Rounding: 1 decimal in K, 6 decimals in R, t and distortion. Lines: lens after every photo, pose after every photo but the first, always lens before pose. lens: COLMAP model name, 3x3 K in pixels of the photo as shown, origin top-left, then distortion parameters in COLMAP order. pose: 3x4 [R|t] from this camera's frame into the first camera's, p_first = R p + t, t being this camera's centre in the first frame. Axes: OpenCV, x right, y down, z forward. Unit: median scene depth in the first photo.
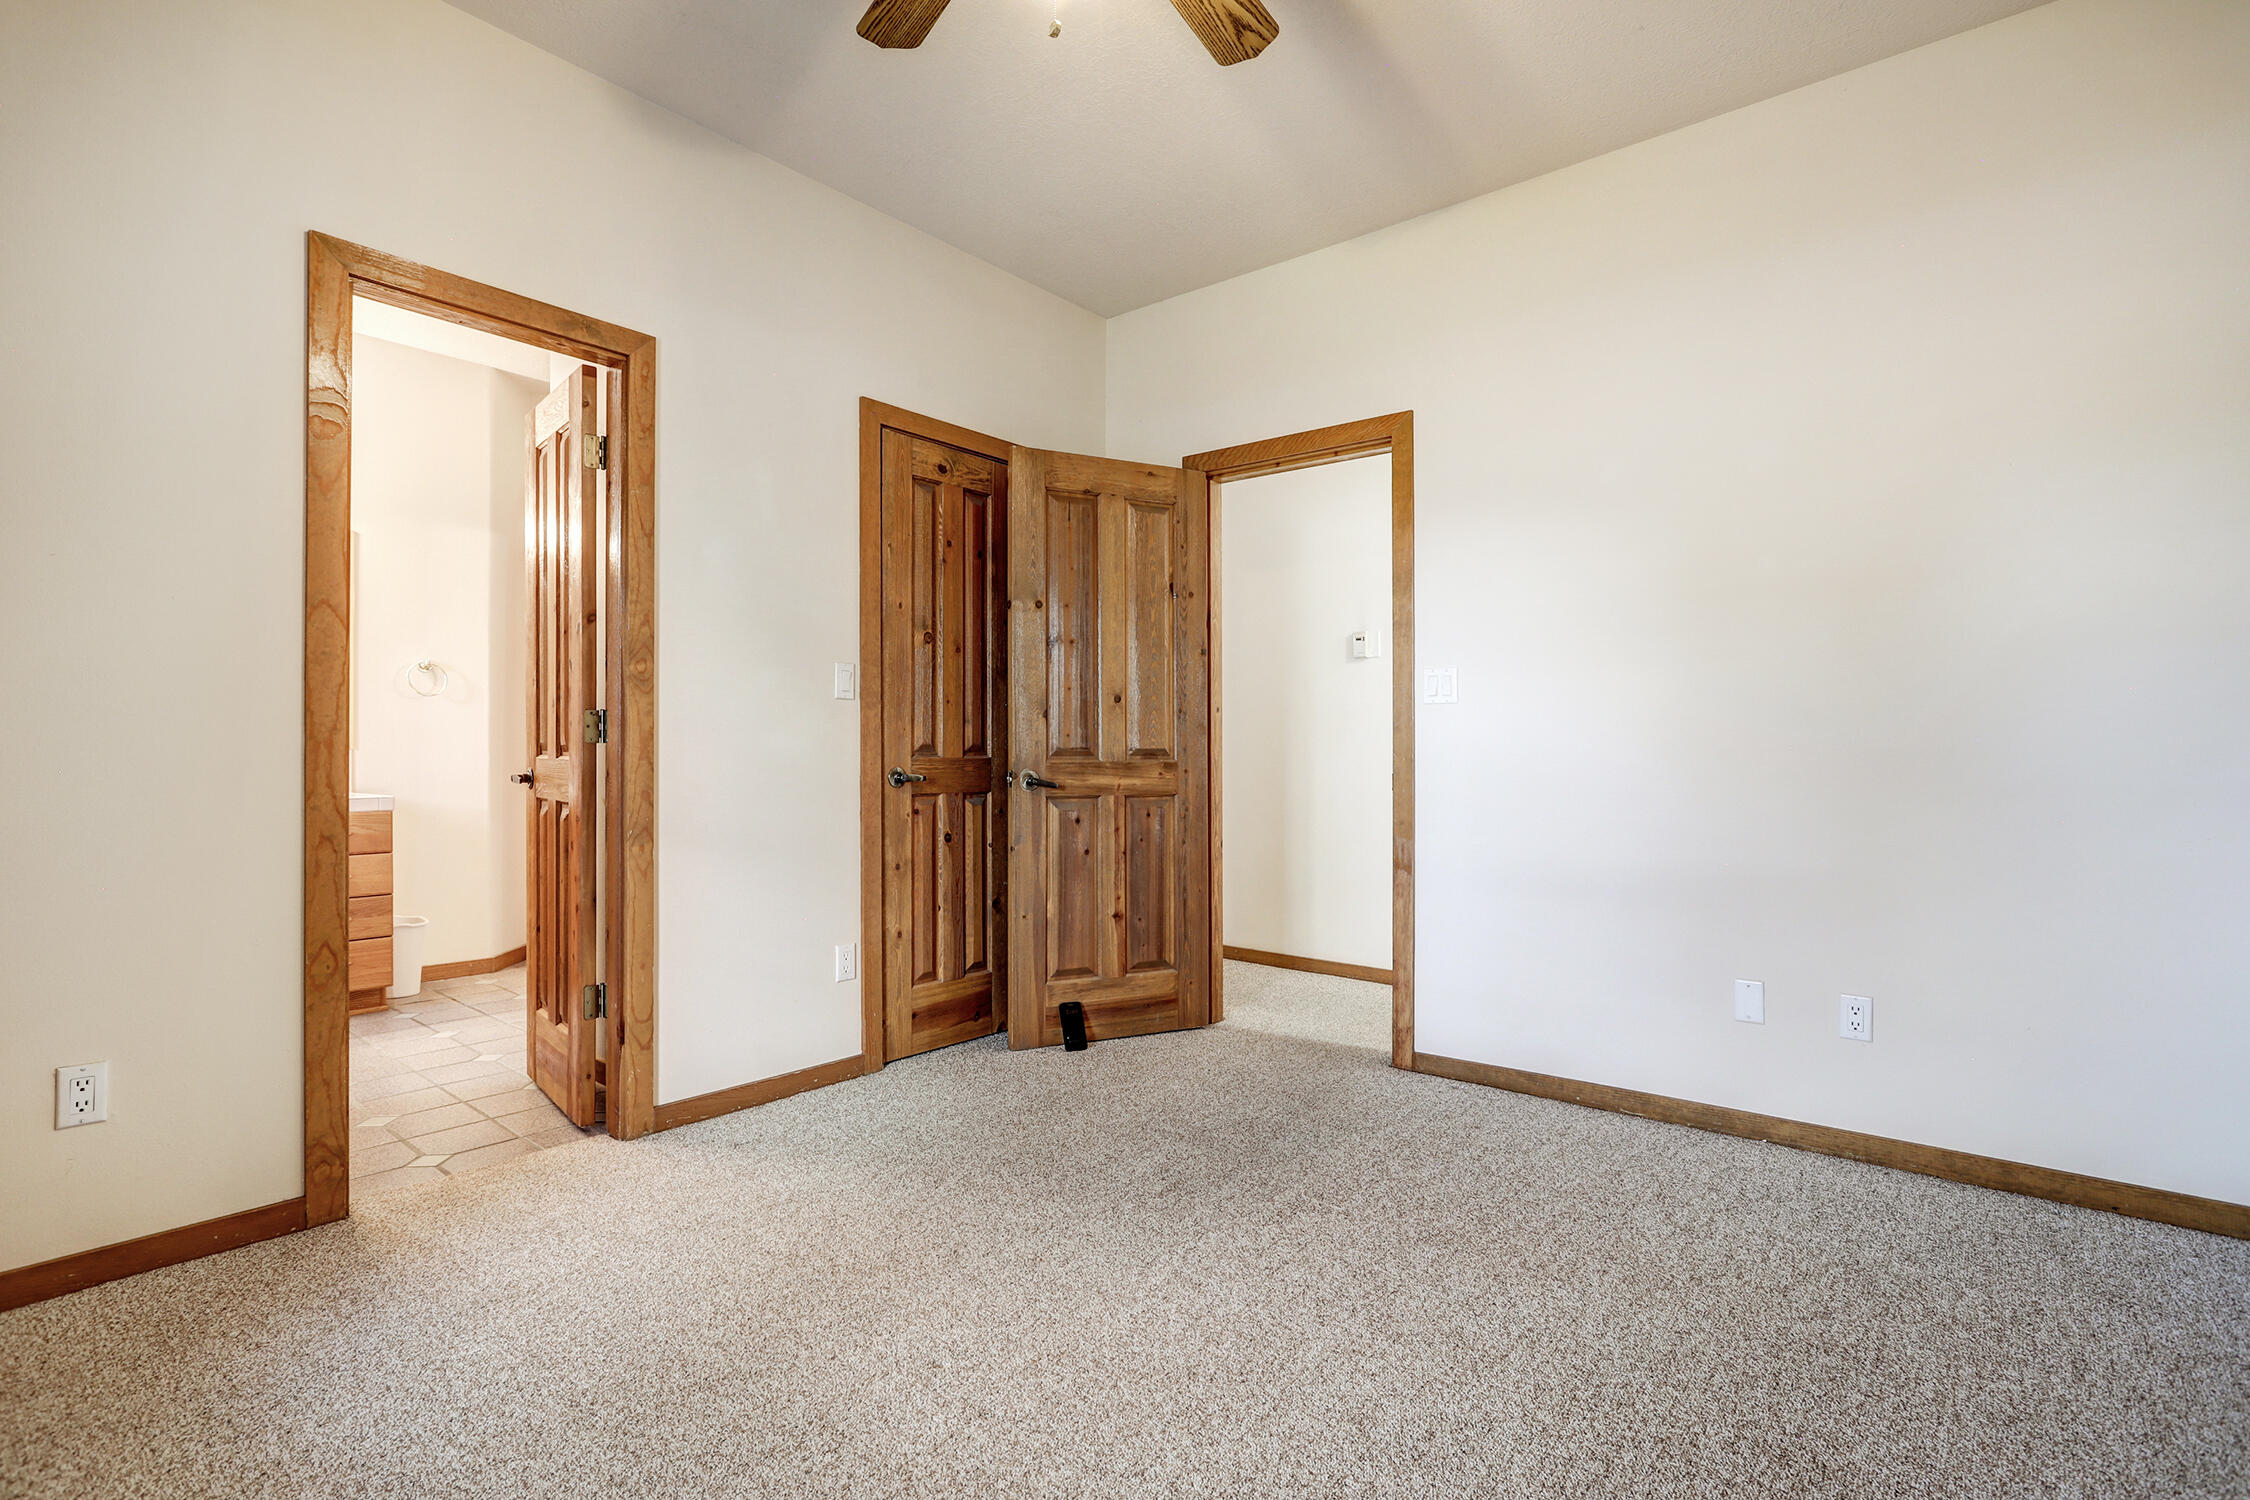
lens RADIAL K [[1063.7, 0, 1129.2], [0, 1063.7, 745.5], [0, 0, 1]] dist [-0.002680, 0.000335]
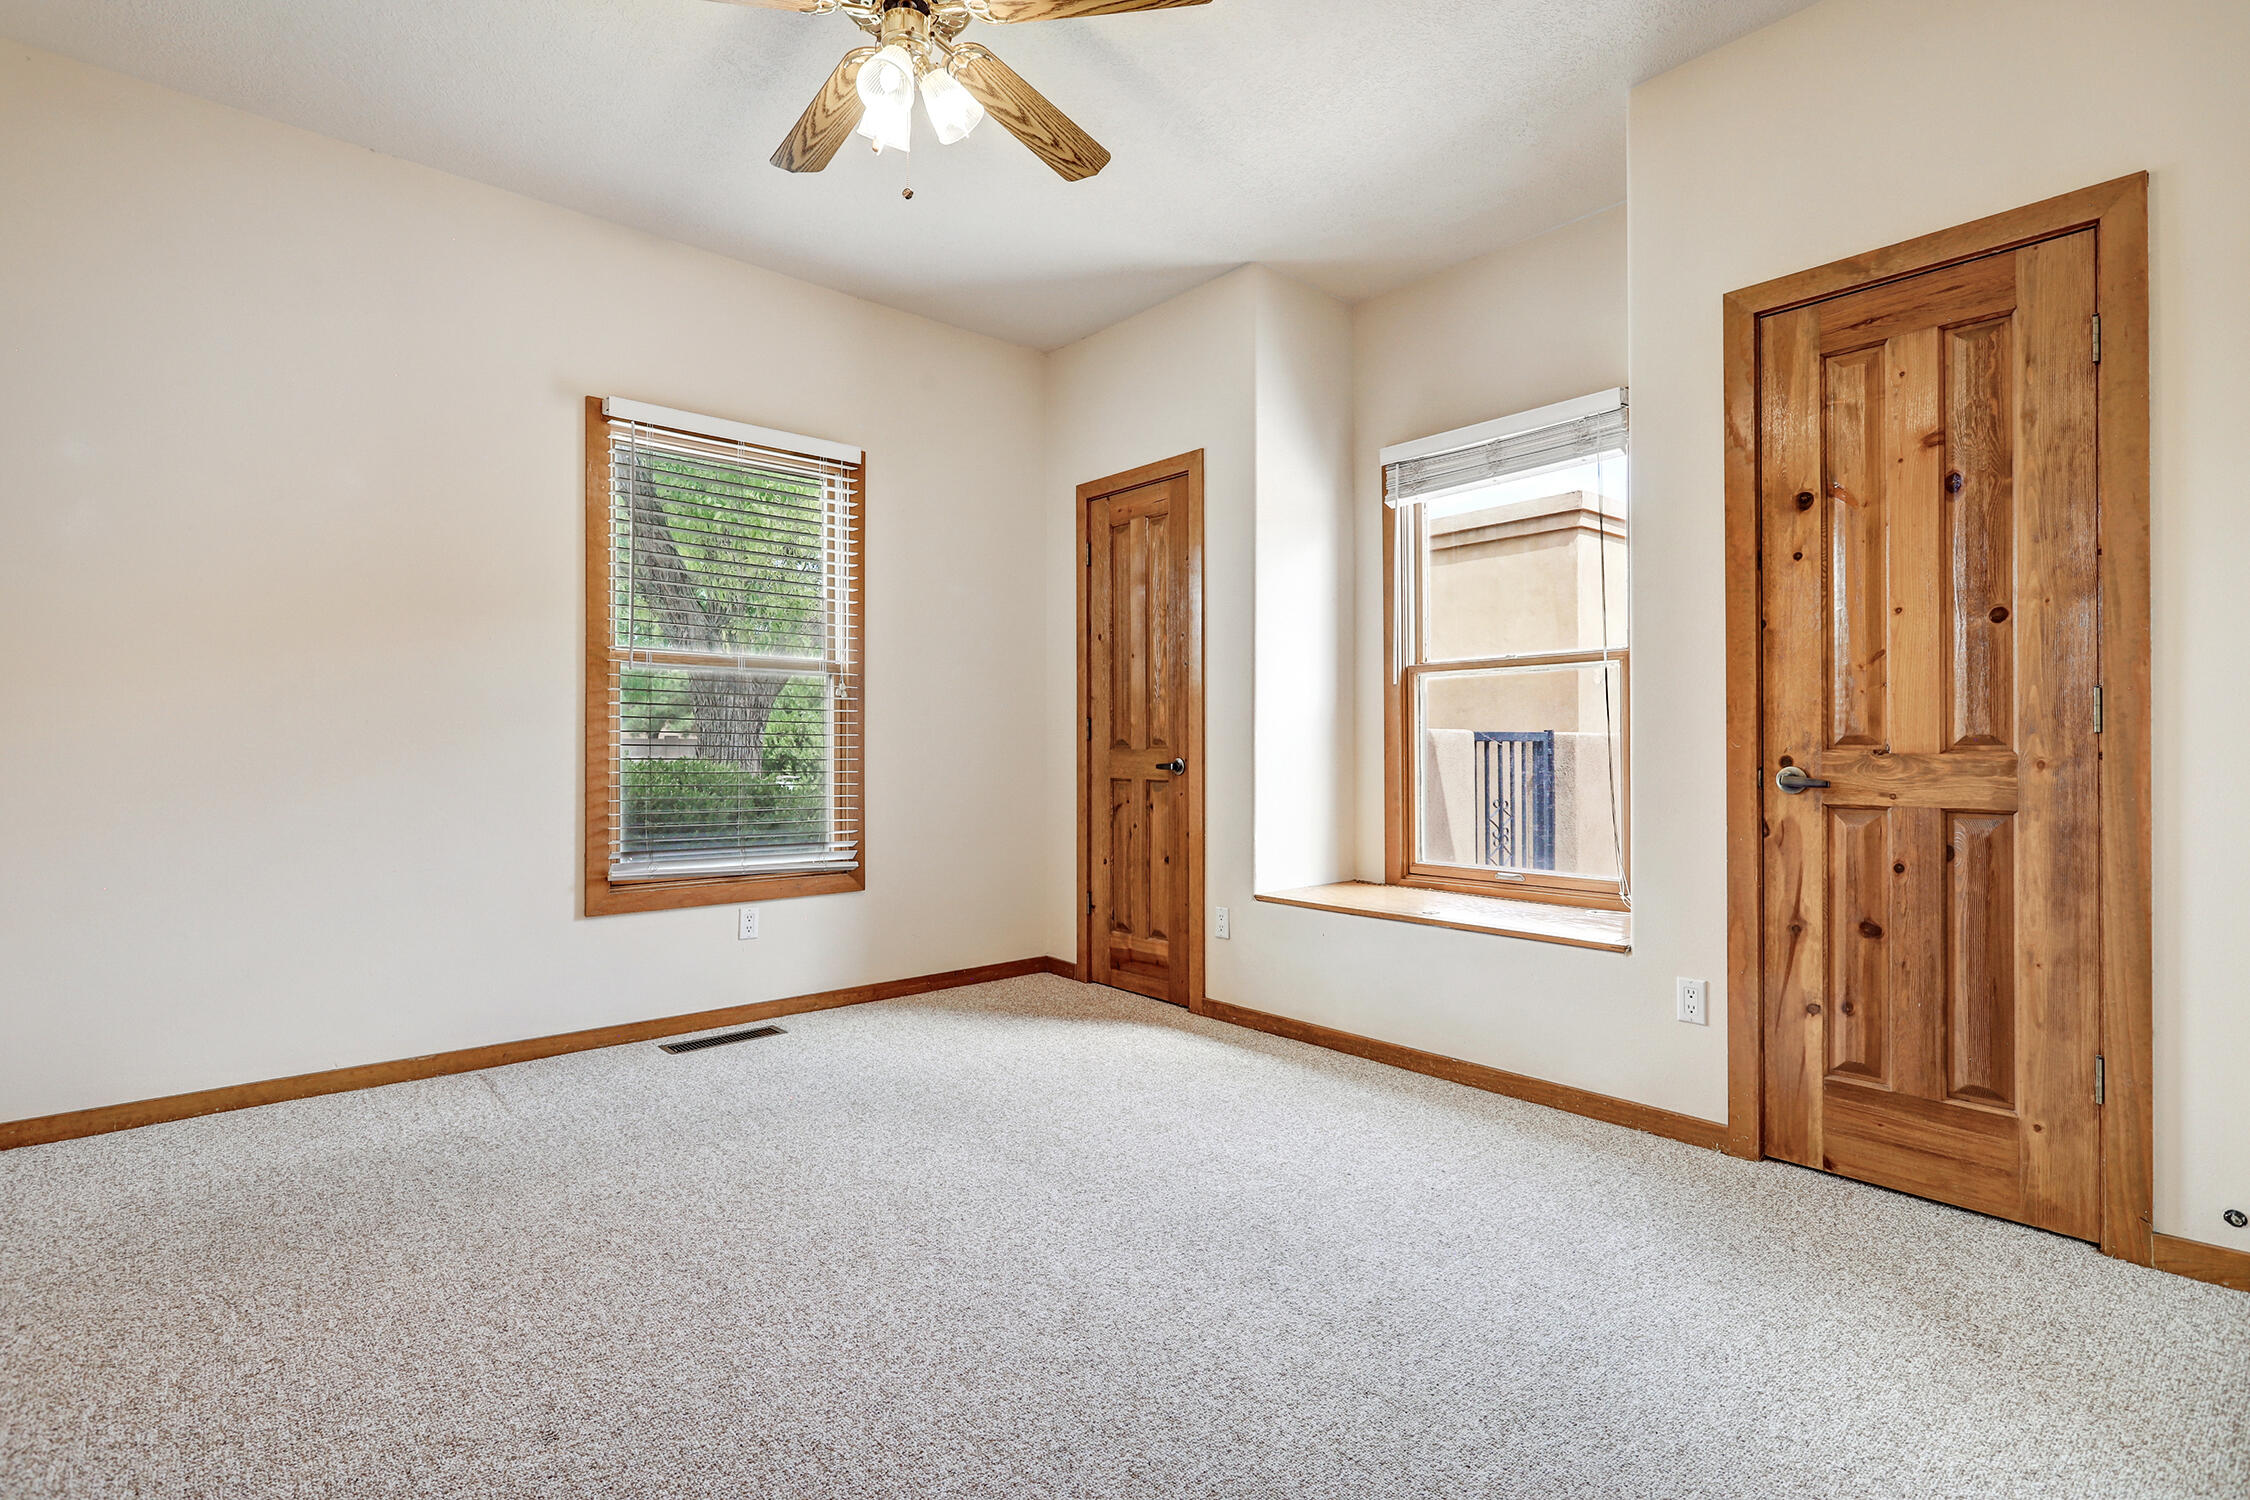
lens RADIAL K [[1063.7, 0, 1129.2], [0, 1063.7, 745.5], [0, 0, 1]] dist [-0.002680, 0.000335]
pose [[-0.134177, -0.002725, -0.990954, 0.593325], [0.013102, 0.999904, -0.004524, 0.006666], [0.990871, -0.013590, -0.134128, 0.674265]]
